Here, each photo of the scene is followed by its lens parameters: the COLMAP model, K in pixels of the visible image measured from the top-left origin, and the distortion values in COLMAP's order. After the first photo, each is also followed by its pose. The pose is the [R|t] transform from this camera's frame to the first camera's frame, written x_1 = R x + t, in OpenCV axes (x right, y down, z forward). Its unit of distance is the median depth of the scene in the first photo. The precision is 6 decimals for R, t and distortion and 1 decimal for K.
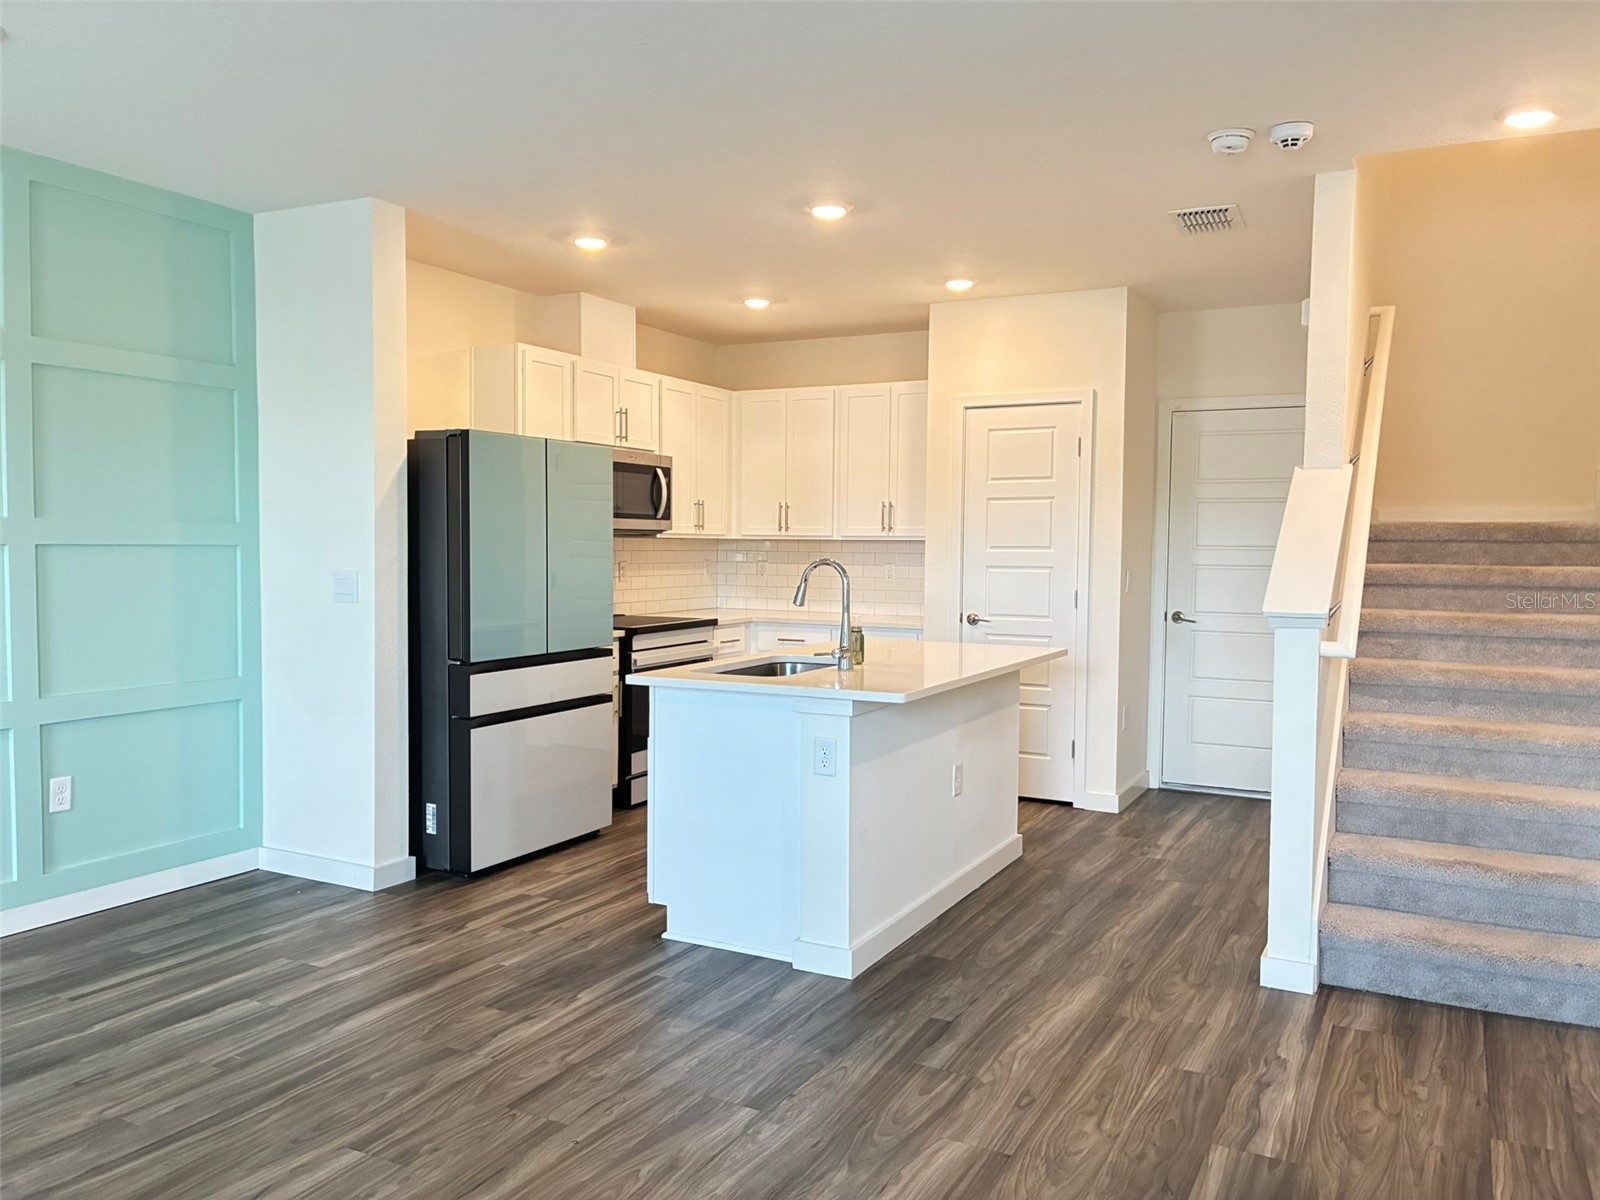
lens RADIAL K [[1218.8, 0, 808.3], [0, 1218.8, 605.9], [0, 0, 1]] dist [0.056062, -0.063833]
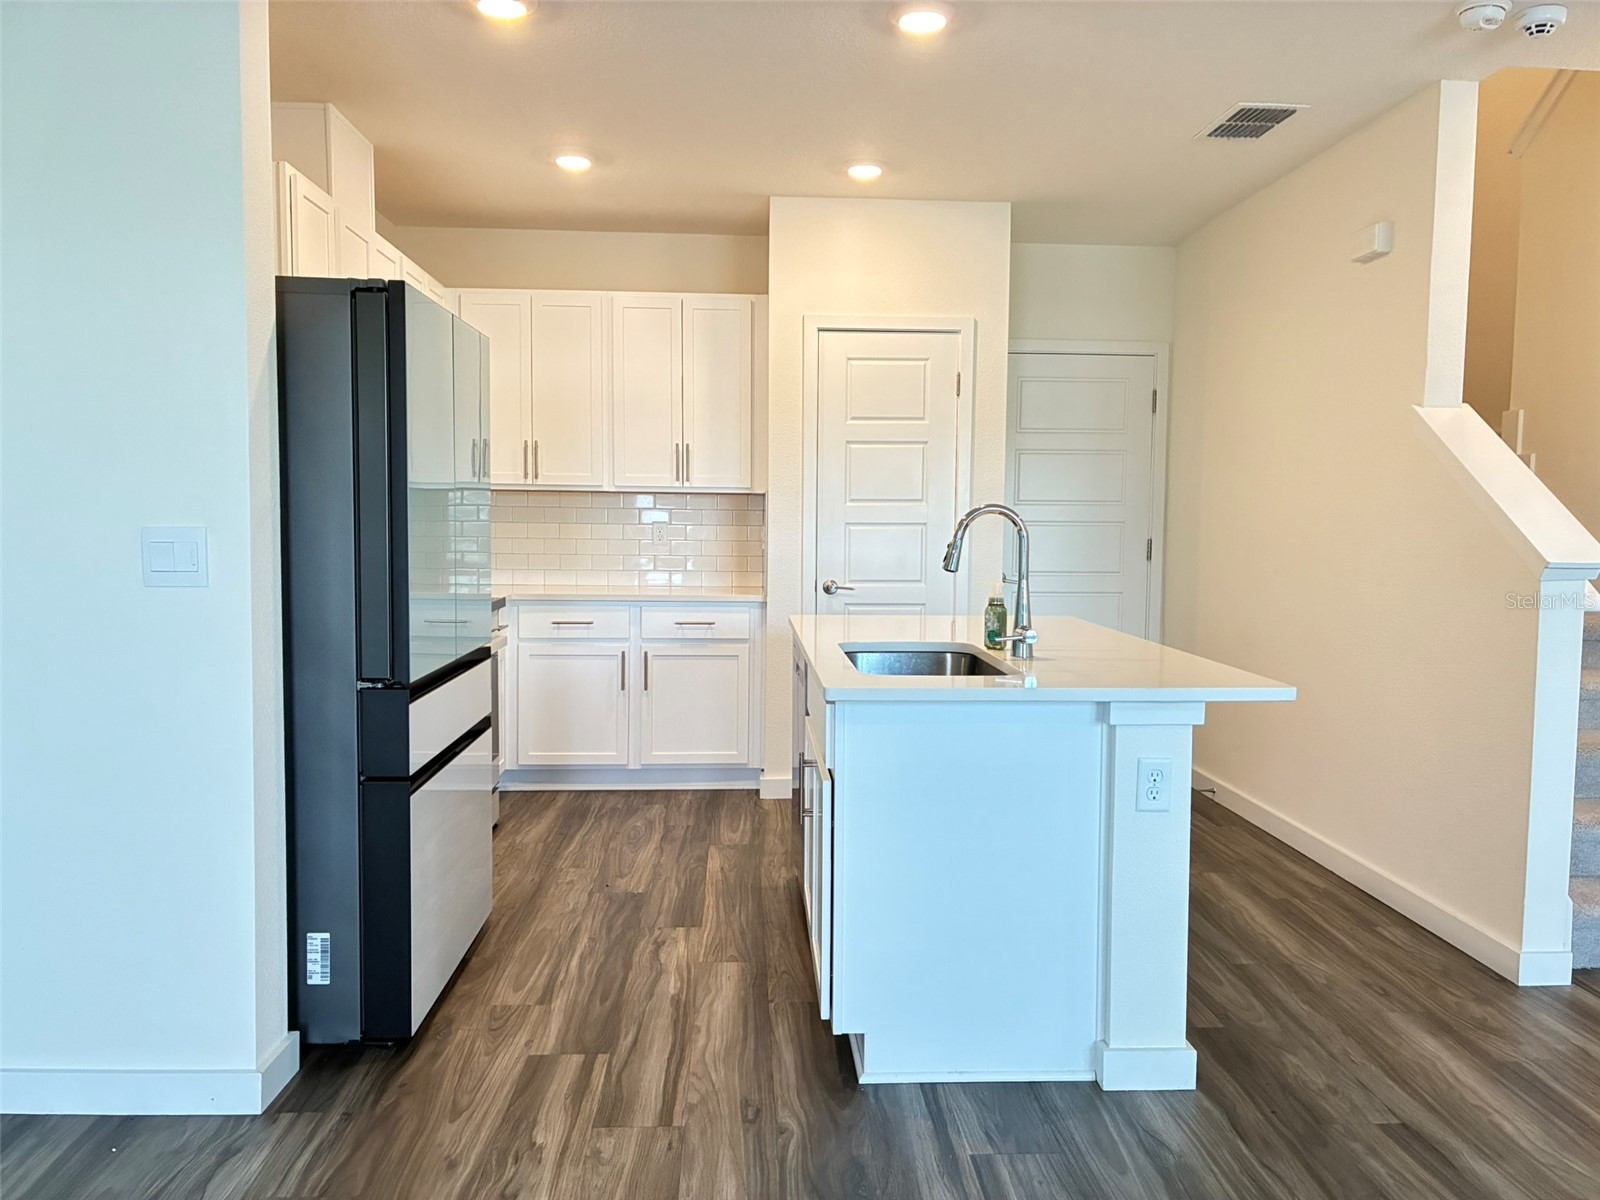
lens RADIAL K [[1218.8, 0, 808.4], [0, 1218.8, 601.5], [0, 0, 1]] dist [0.056062, -0.063833]
pose [[0.859062, -0.036215, 0.510589, -0.428551], [0.024575, 0.999262, 0.029529, -0.005731], [-0.511282, -0.012820, 0.859318, 0.416712]]
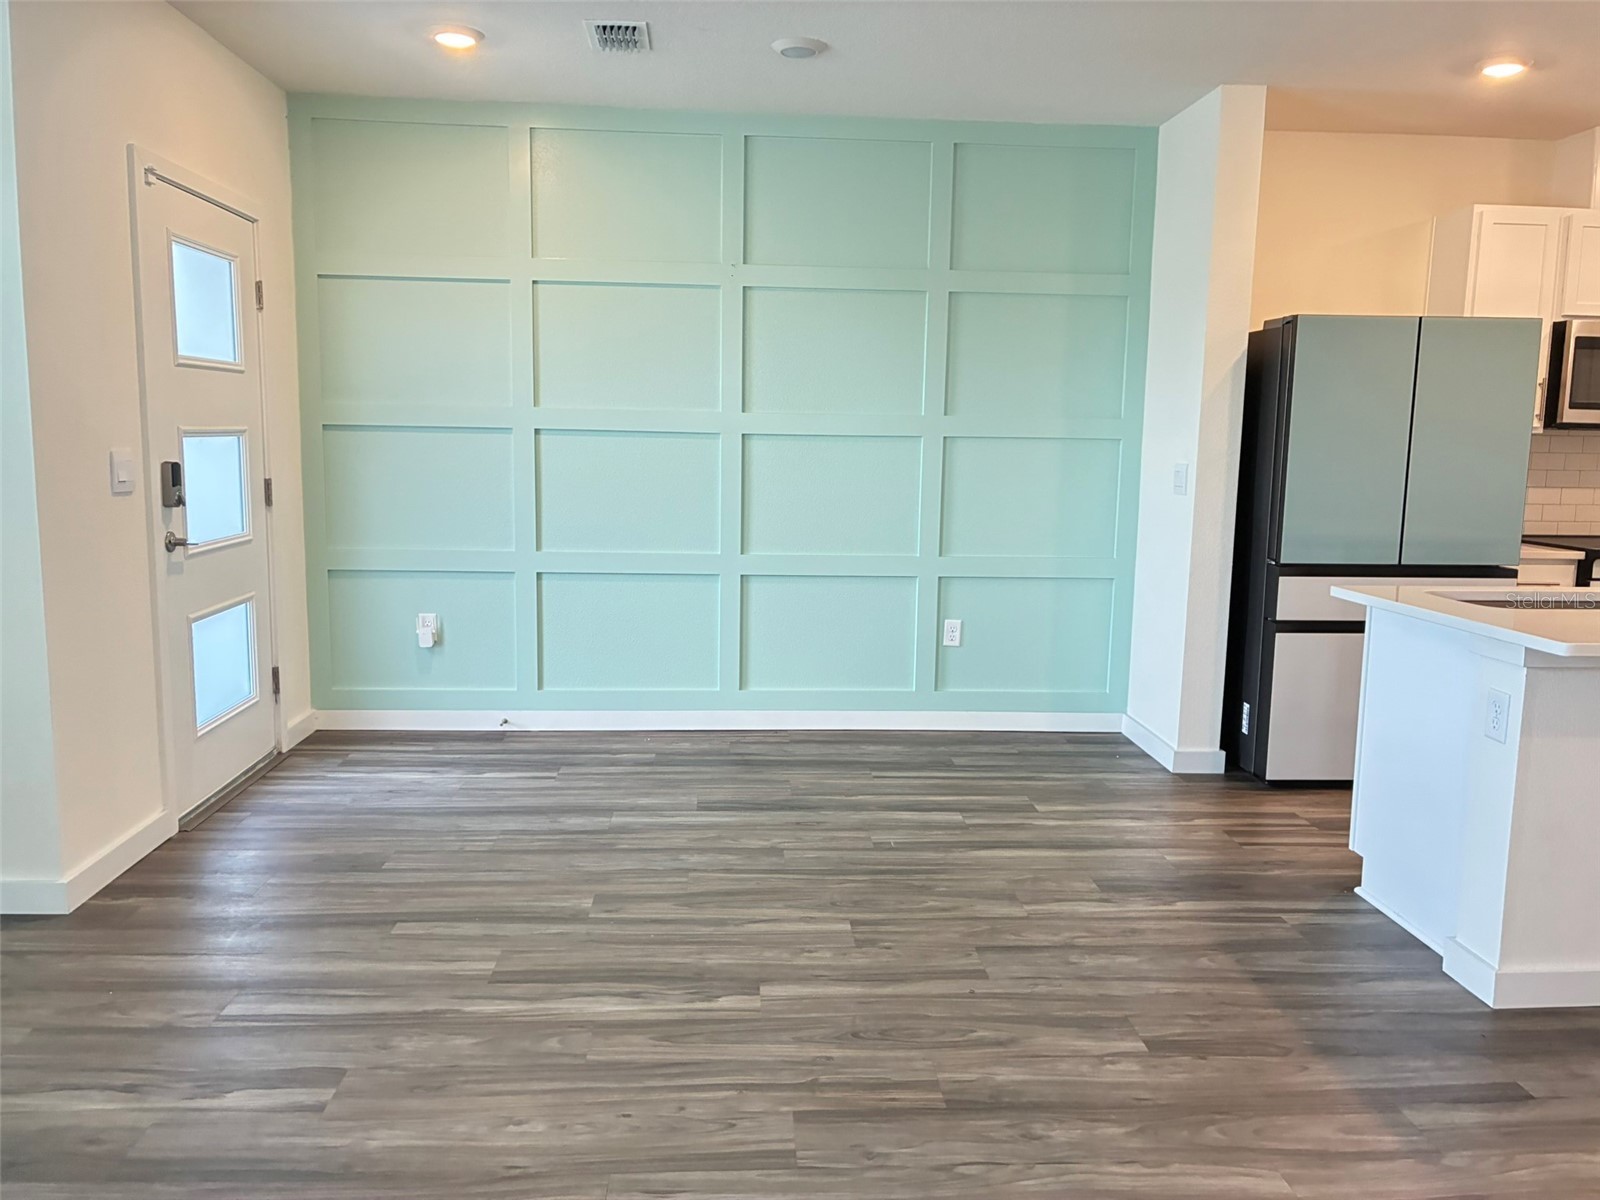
lens RADIAL K [[1218.8, 0, 809.3], [0, 1218.8, 599.2], [0, 0, 1]] dist [0.056062, -0.063833]
pose [[0.518010, 0.114685, -0.847652, 0.362640], [-0.058682, 0.993401, 0.098543, 0.001361], [0.853359, -0.001304, 0.521321, 0.197884]]
